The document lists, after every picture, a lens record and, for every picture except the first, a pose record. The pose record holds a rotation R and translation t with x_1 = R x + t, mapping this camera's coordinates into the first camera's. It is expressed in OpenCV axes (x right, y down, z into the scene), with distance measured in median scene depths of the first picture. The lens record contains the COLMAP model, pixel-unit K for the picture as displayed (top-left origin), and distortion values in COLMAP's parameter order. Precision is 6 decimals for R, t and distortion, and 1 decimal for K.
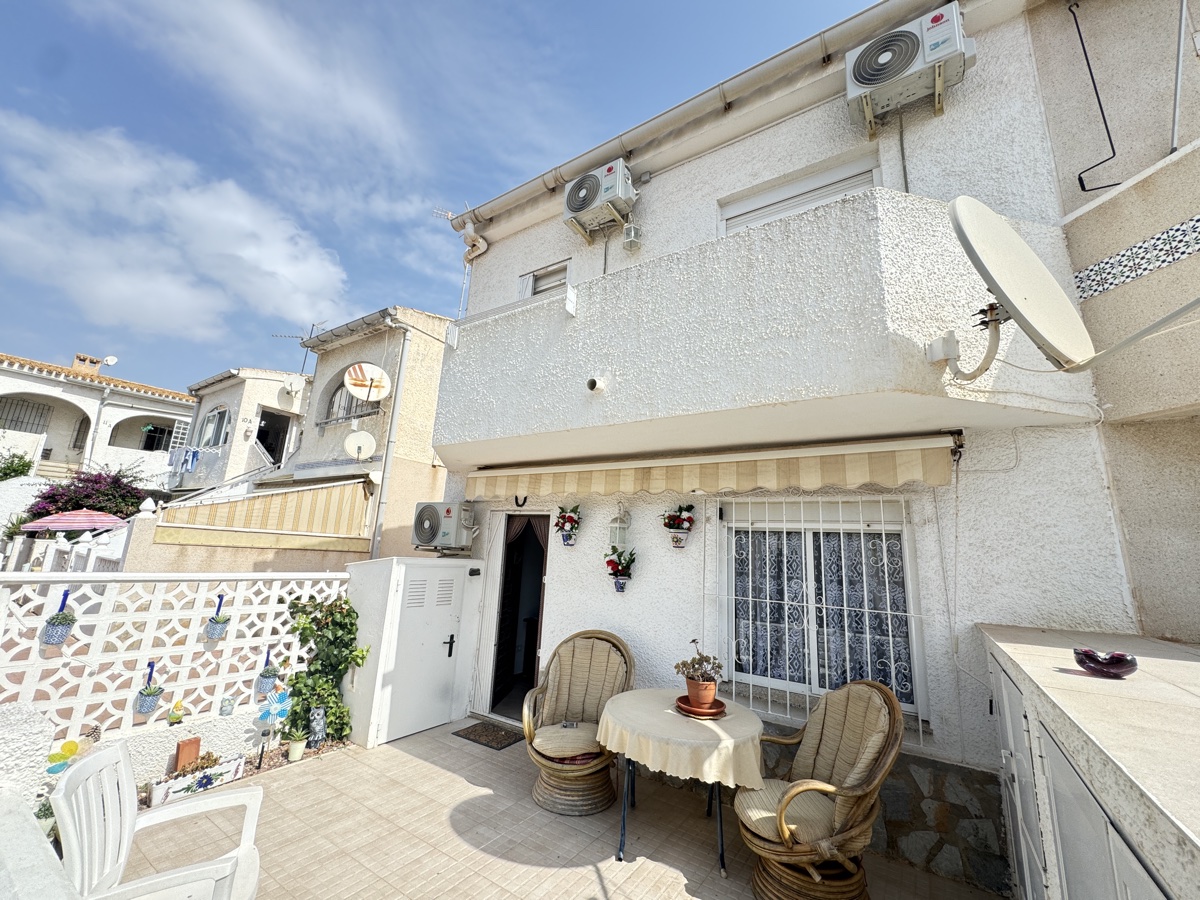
lens RADIAL K [[478.9, 0, 599.8], [0, 478.9, 448.7], [0, 0, 1]] dist [-0.002248, -0.000160]
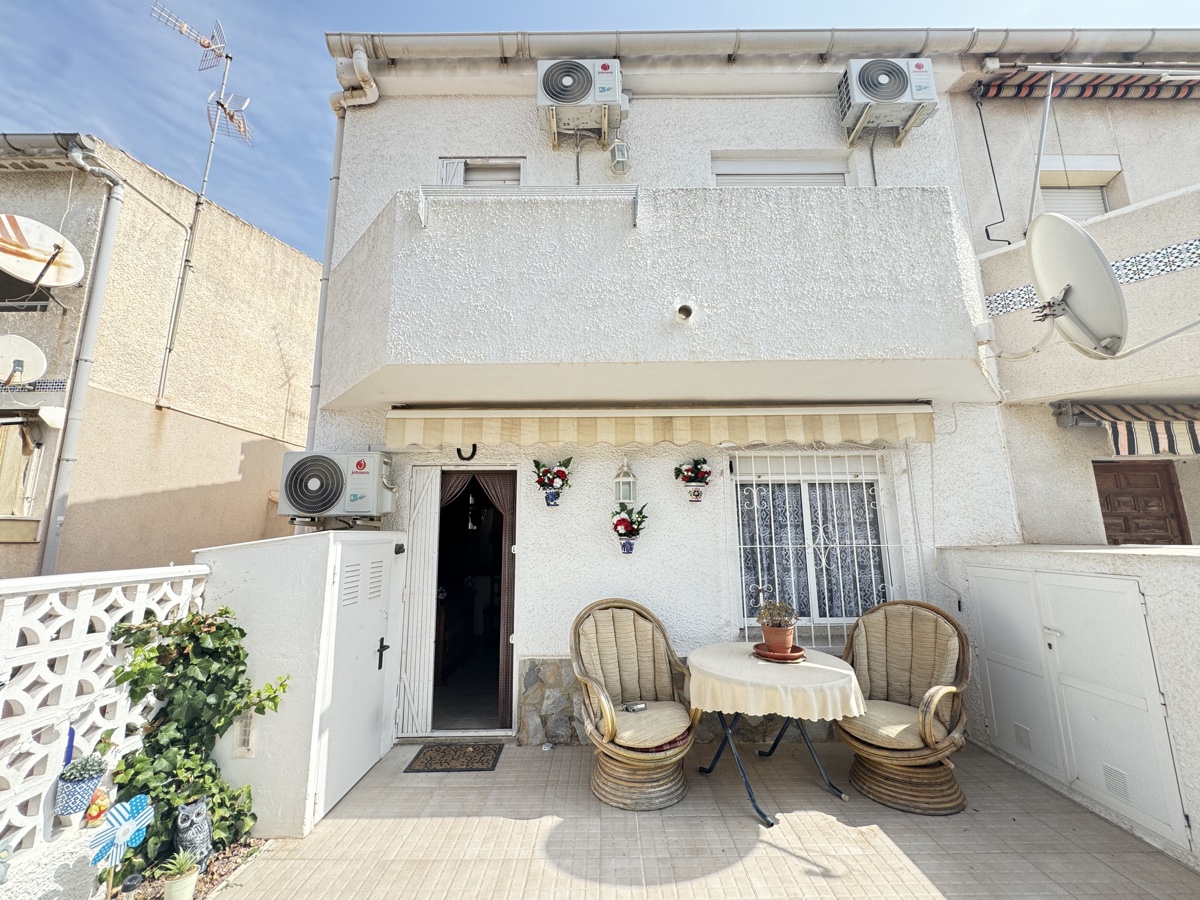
lens RADIAL K [[478.9, 0, 599.8], [0, 478.9, 448.7], [0, 0, 1]] dist [-0.002248, -0.000160]
pose [[0.833648, 0.036088, 0.551115, -0.496501], [-0.066131, 0.997206, 0.034734, 0.074276], [-0.548322, -0.065402, 0.833706, 0.289535]]
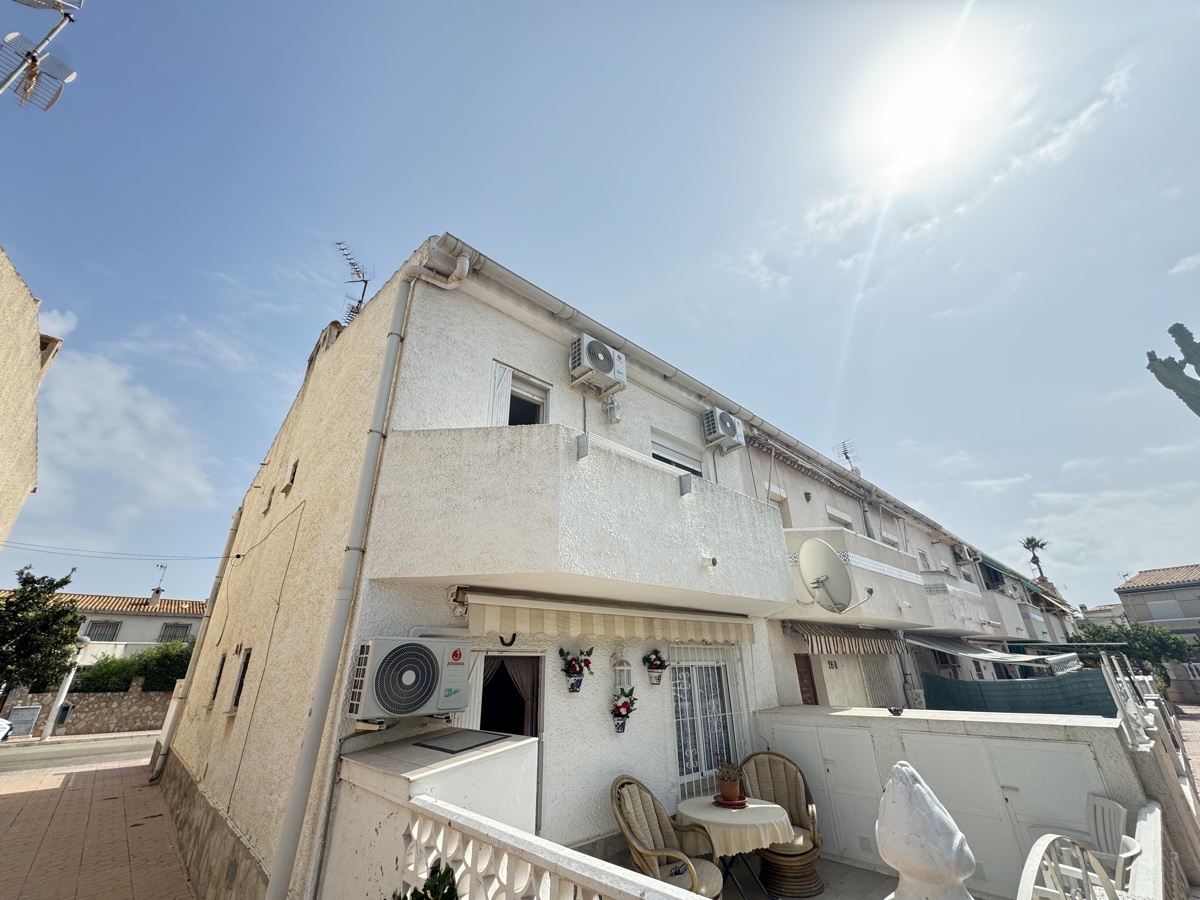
lens RADIAL K [[478.9, 0, 599.8], [0, 478.9, 448.7], [0, 0, 1]] dist [-0.002248, -0.000160]
pose [[0.238525, 0.354395, 0.904162, -1.186372], [-0.175801, 0.931411, -0.318698, 0.048459], [-0.955091, -0.082935, 0.284468, 0.776593]]
